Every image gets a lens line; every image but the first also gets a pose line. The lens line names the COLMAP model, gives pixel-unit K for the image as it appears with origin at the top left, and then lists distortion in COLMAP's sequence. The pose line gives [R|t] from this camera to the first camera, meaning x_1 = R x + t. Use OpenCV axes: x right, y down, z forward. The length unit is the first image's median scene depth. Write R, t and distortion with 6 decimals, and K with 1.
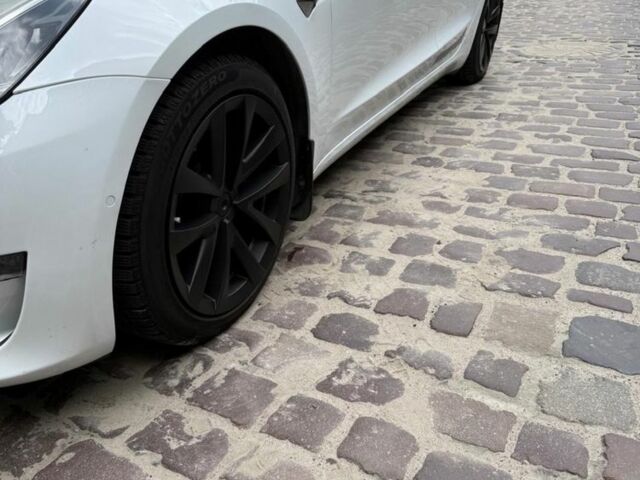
lens RADIAL K [[604.2, 0, 320.0], [0, 604.2, 240.0], [0, 0, 1]] dist [0.180714, -0.401675]
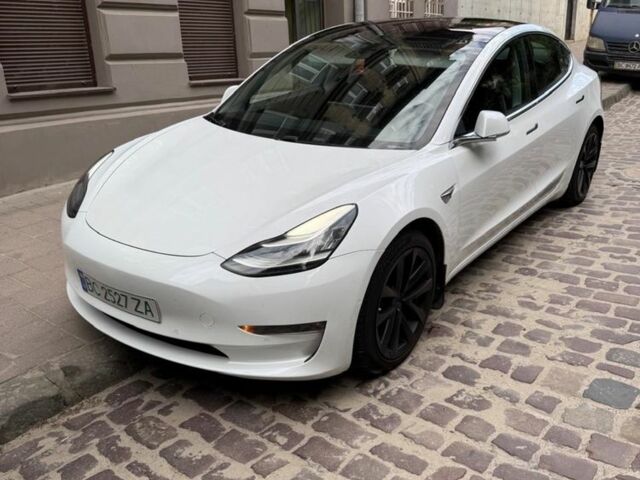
lens RADIAL K [[604.2, 0, 320.0], [0, 604.2, 240.0], [0, 0, 1]] dist [0.180714, -0.401675]
pose [[0.978294, 0.040247, -0.203278, -0.015133], [-0.063202, 0.992170, -0.107723, -0.024830], [0.197351, 0.118232, 0.973177, -0.862820]]
